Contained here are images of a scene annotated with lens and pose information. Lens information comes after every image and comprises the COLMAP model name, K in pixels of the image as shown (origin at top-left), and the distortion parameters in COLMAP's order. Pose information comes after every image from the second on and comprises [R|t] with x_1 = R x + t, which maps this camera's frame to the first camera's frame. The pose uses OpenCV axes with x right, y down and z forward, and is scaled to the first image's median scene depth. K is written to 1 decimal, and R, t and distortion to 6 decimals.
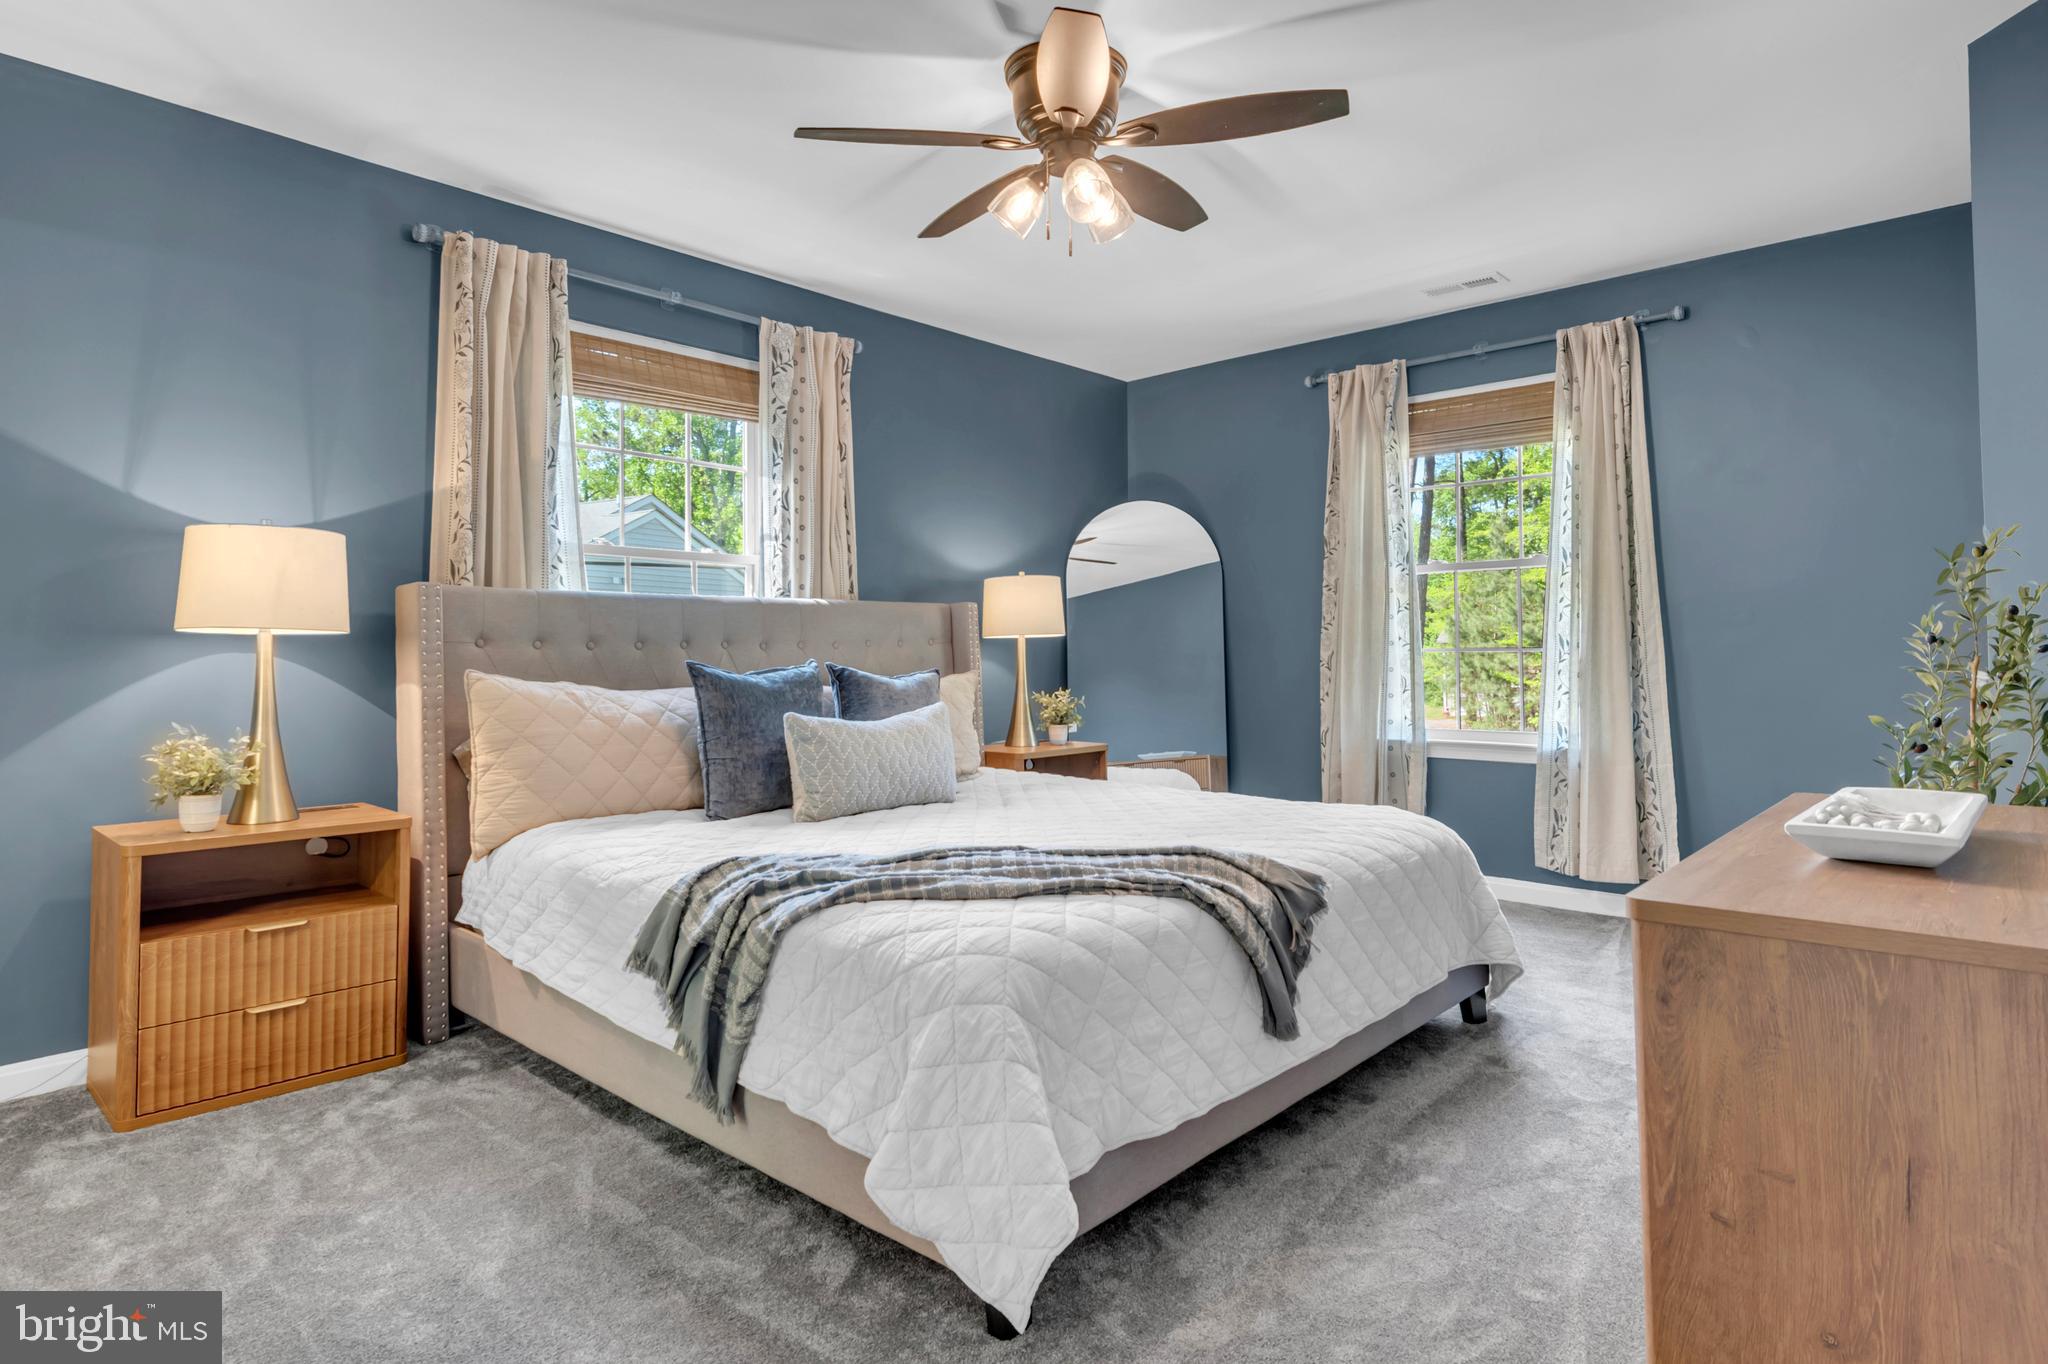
lens RADIAL K [[1114.2, 0, 1013.0], [0, 1114.2, 658.8], [0, 0, 1]] dist [0.045251, -0.033589]
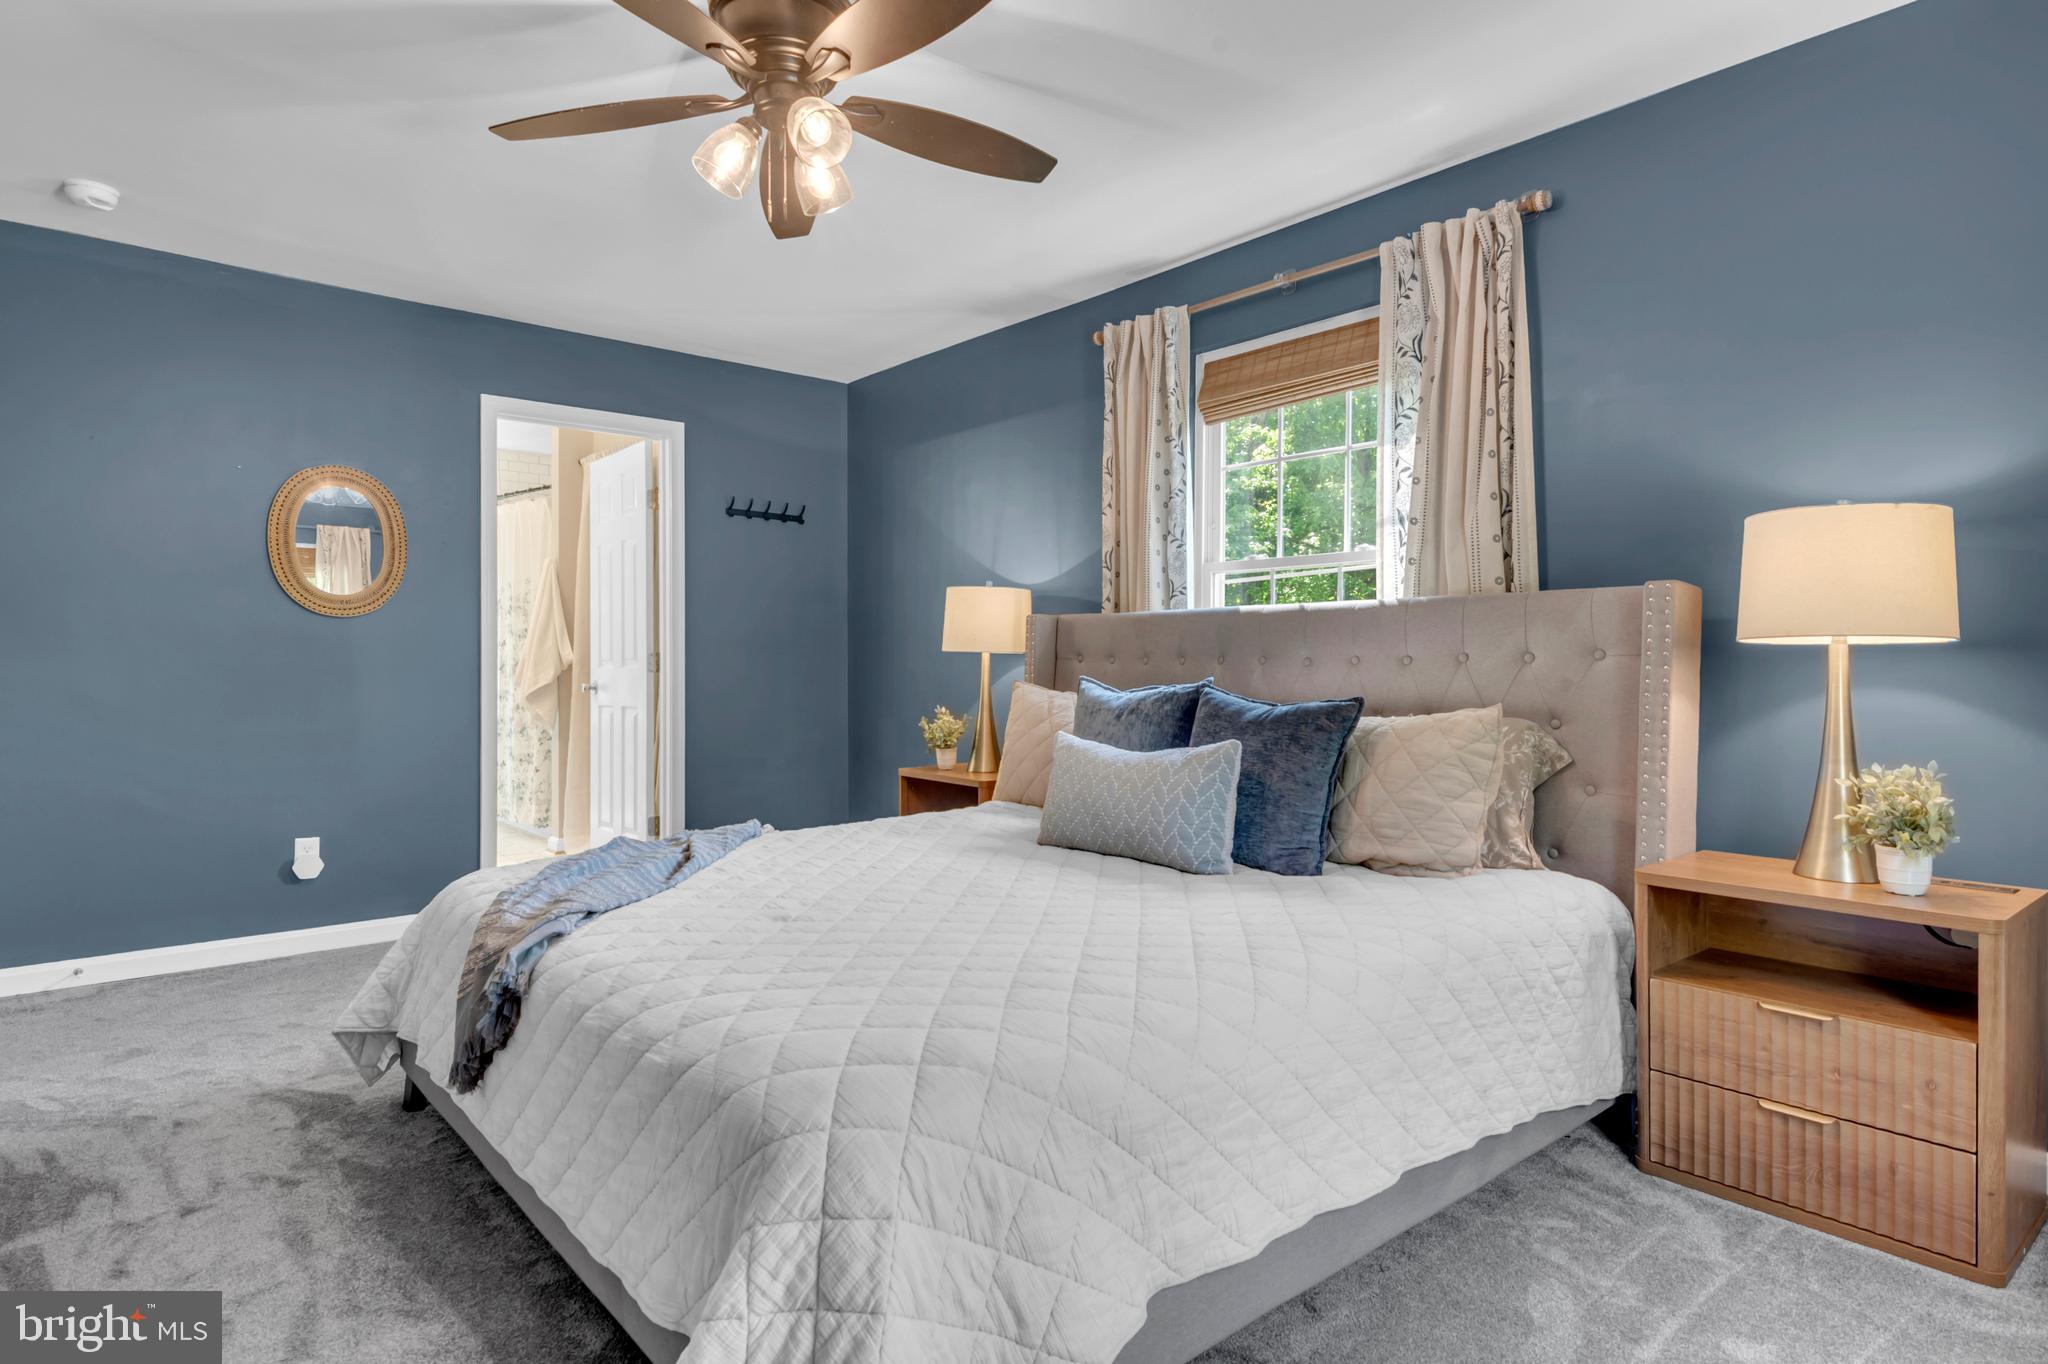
lens RADIAL K [[1114.2, 0, 1013.0], [0, 1114.2, 658.8], [0, 0, 1]] dist [0.045251, -0.033589]
pose [[-0.123347, 0.000254, -0.992364, 0.608495], [-0.007497, 0.999971, 0.001188, -0.011763], [0.992335, 0.007586, -0.123341, 0.852654]]
